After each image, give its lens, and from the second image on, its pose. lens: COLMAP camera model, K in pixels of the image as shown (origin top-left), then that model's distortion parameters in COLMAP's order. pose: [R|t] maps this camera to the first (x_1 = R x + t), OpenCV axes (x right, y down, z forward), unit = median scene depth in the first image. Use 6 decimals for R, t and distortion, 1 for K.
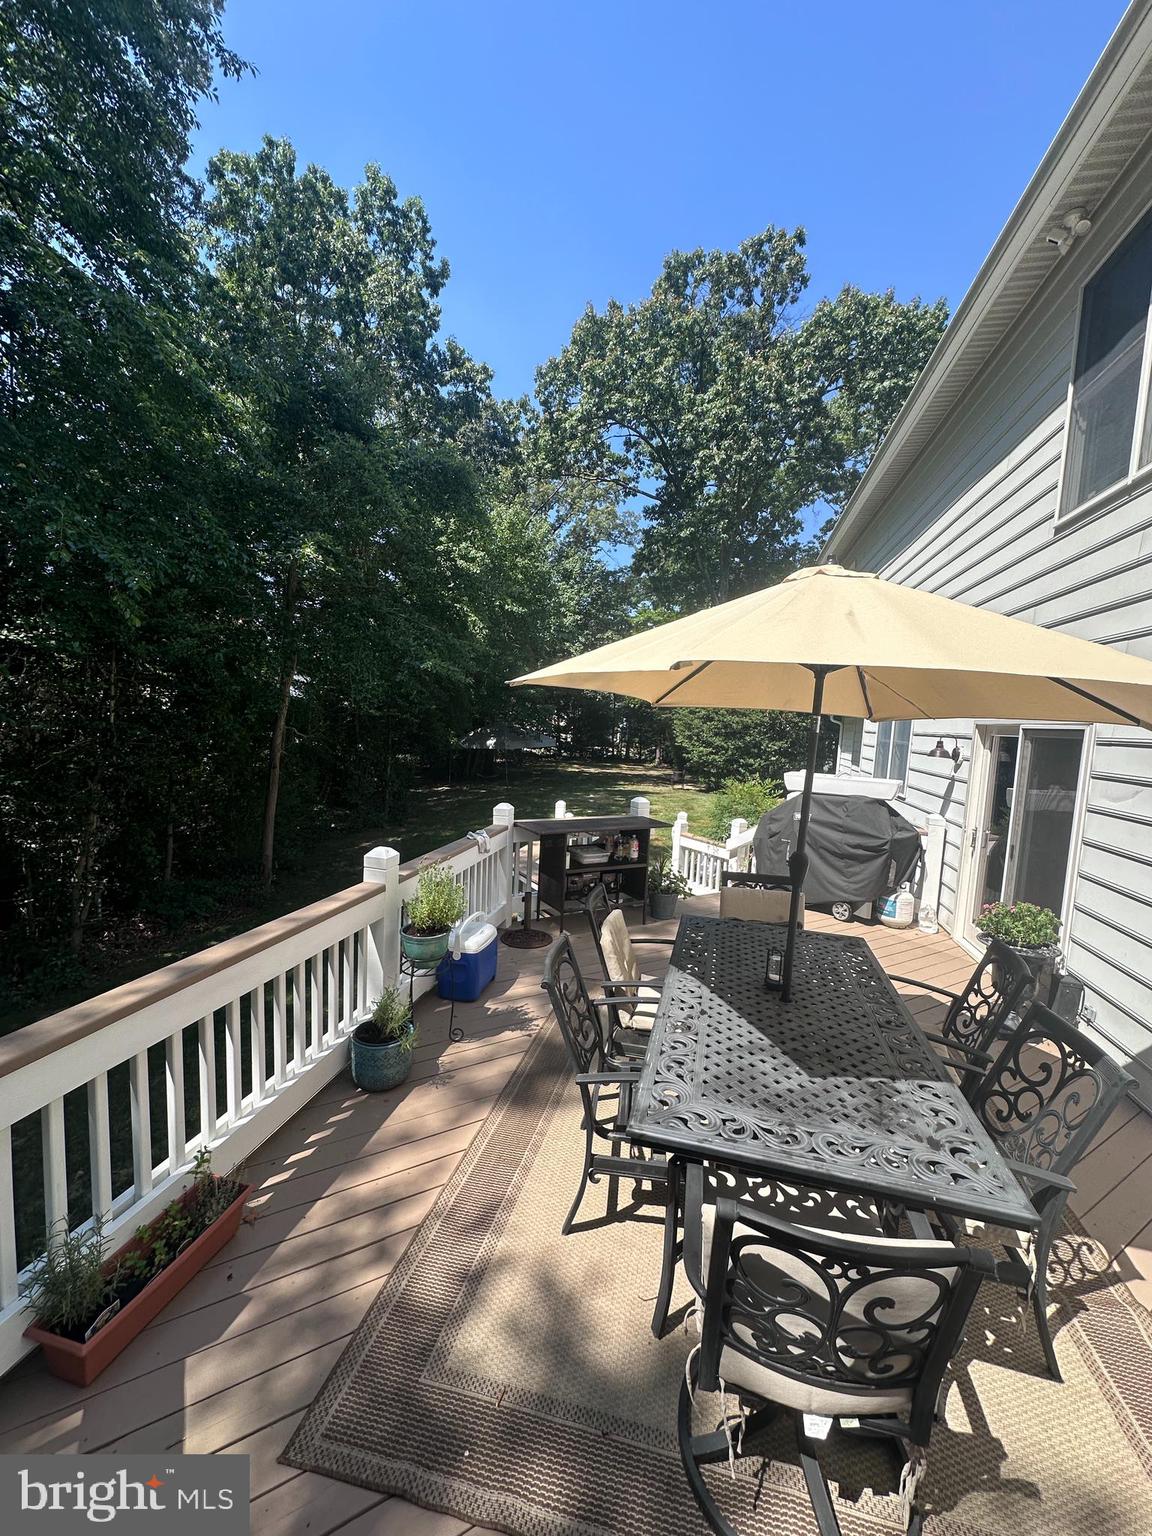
lens RADIAL K [[614.6, 0, 580.7], [0, 614.6, 766.0], [0, 0, 1]] dist [0.003600, -0.000324]
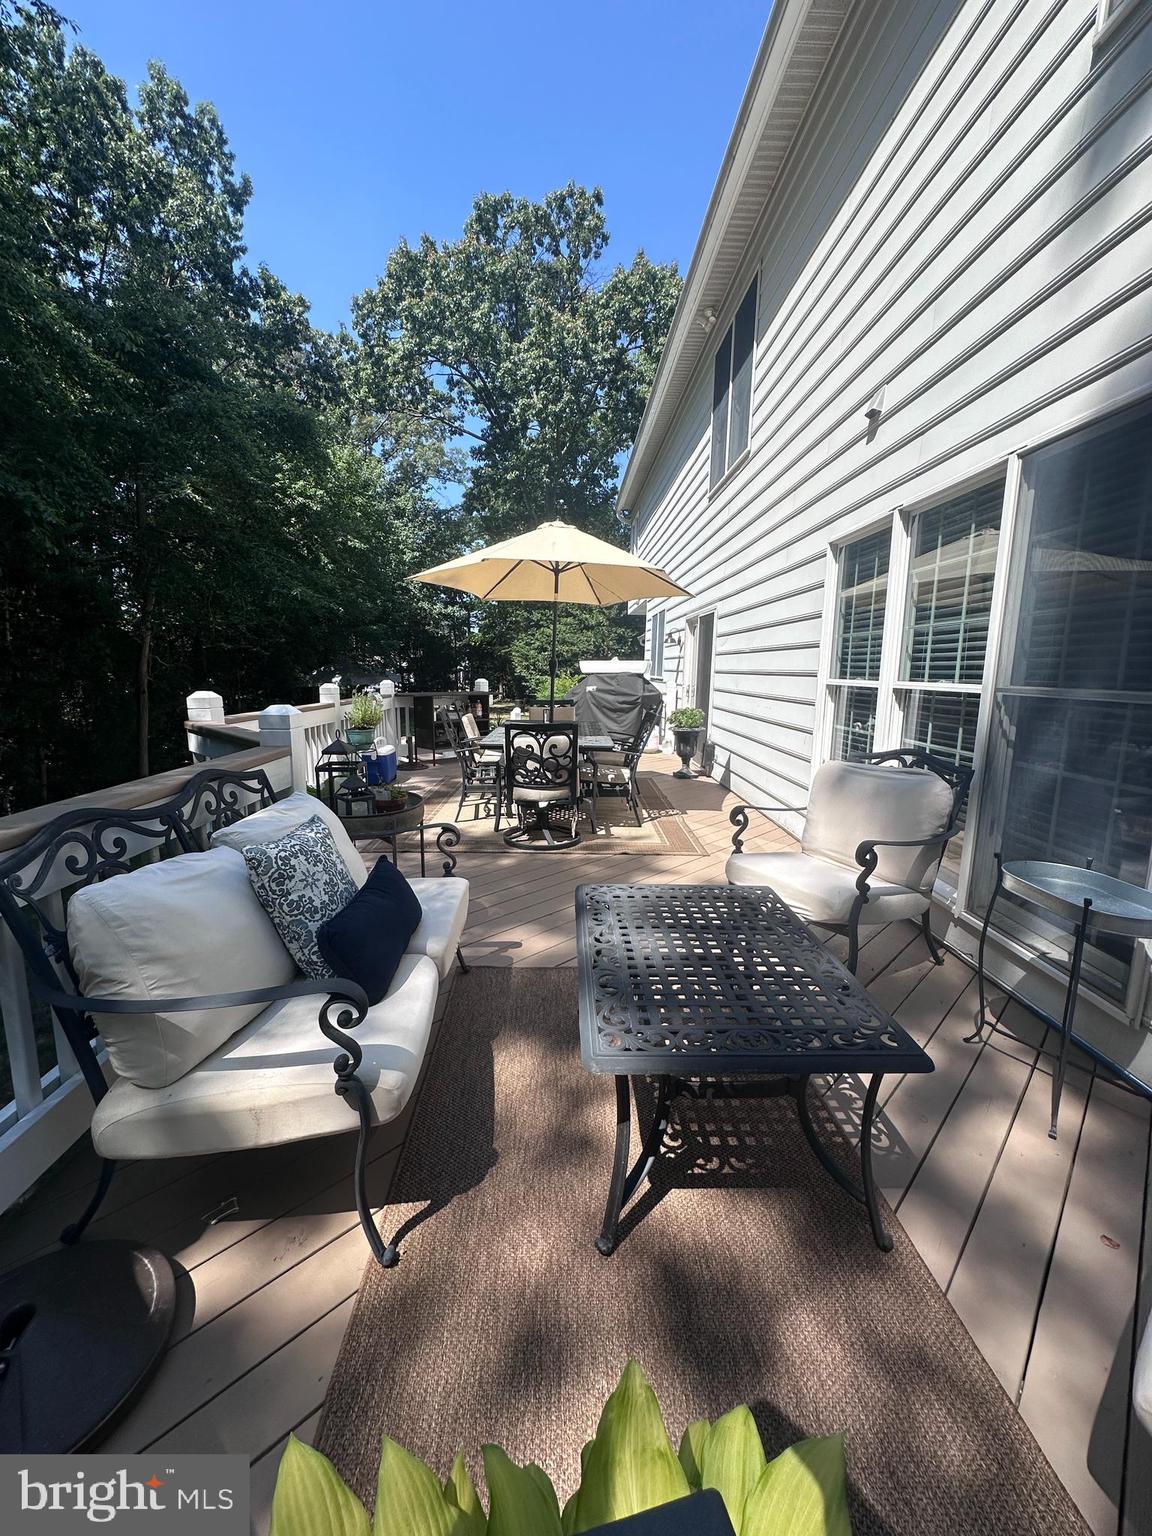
lens RADIAL K [[614.6, 0, 578.6], [0, 614.6, 765.9], [0, 0, 1]] dist [0.003600, -0.000324]
pose [[0.968510, -0.074485, 0.237573, -0.010366], [0.053025, 0.994018, 0.095481, 0.033514], [-0.243264, -0.079877, 0.966666, -0.121596]]
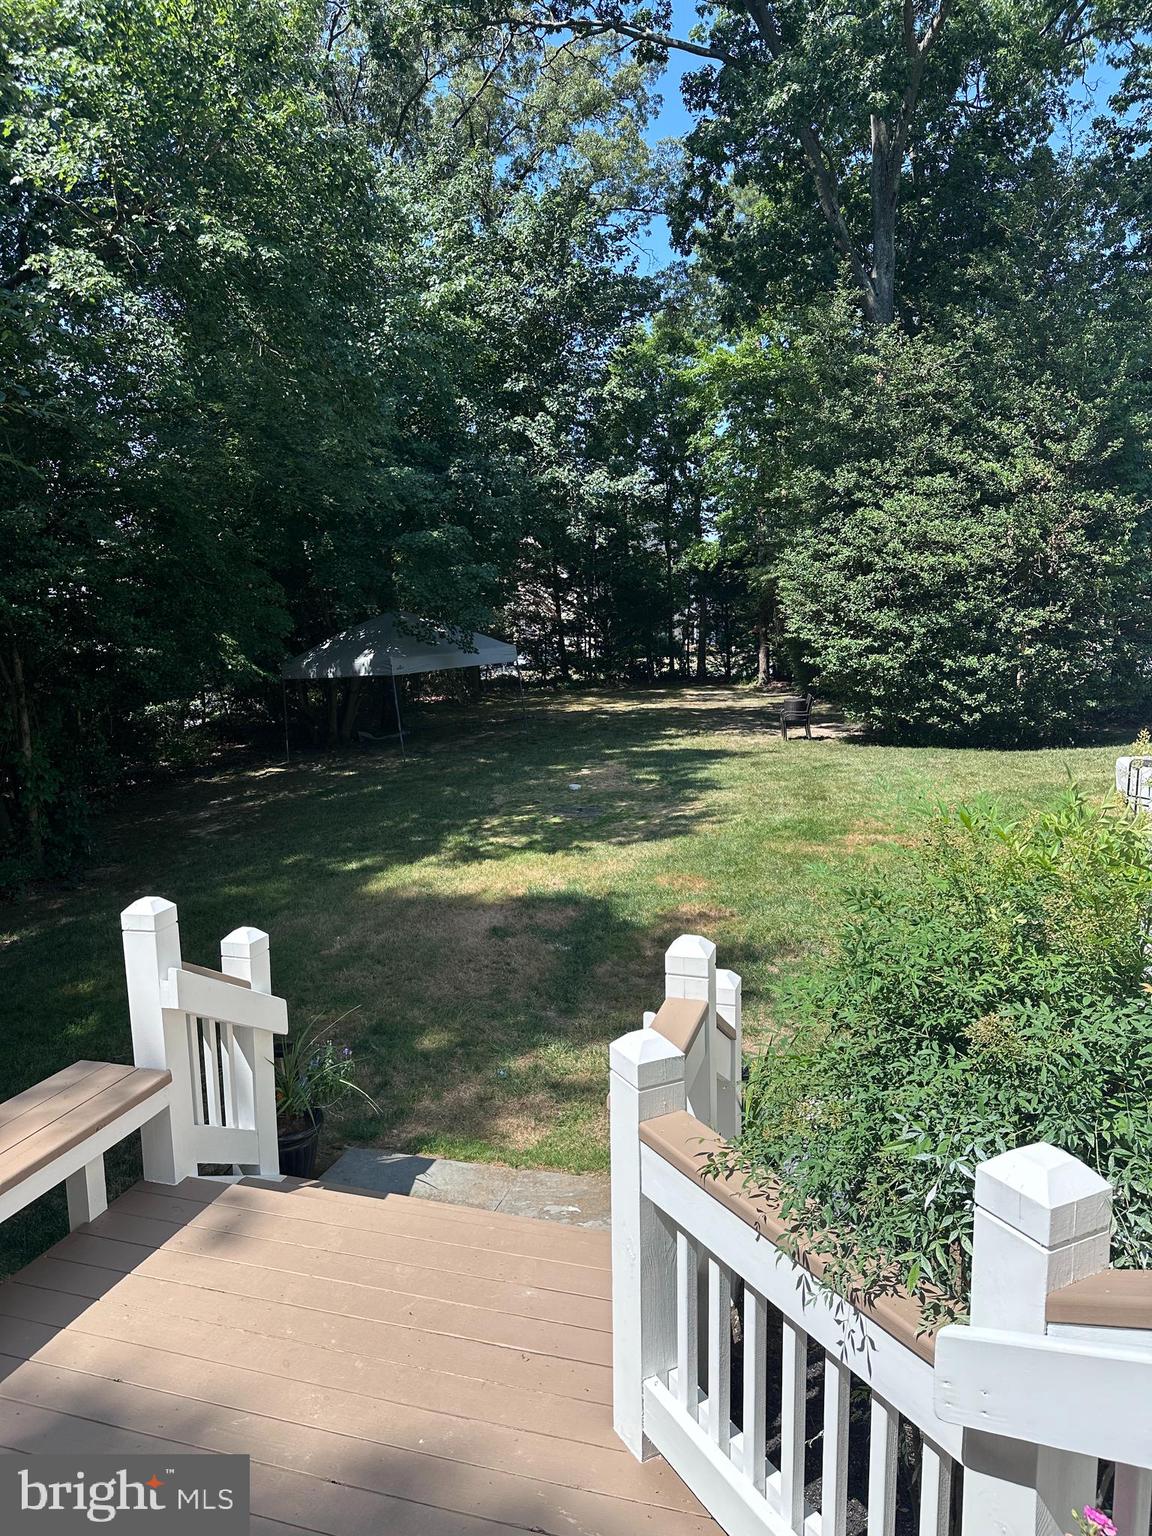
lens RADIAL K [[1073.4, 0, 569.9], [0, 1073.4, 770.0], [0, 0, 1]] dist [0.009712, 0.001811]
pose [[0.995422, -0.061704, -0.072994, 0.063145], [0.066466, 0.995688, 0.064713, -0.000576], [0.068686, -0.069269, 0.995231, 0.278857]]
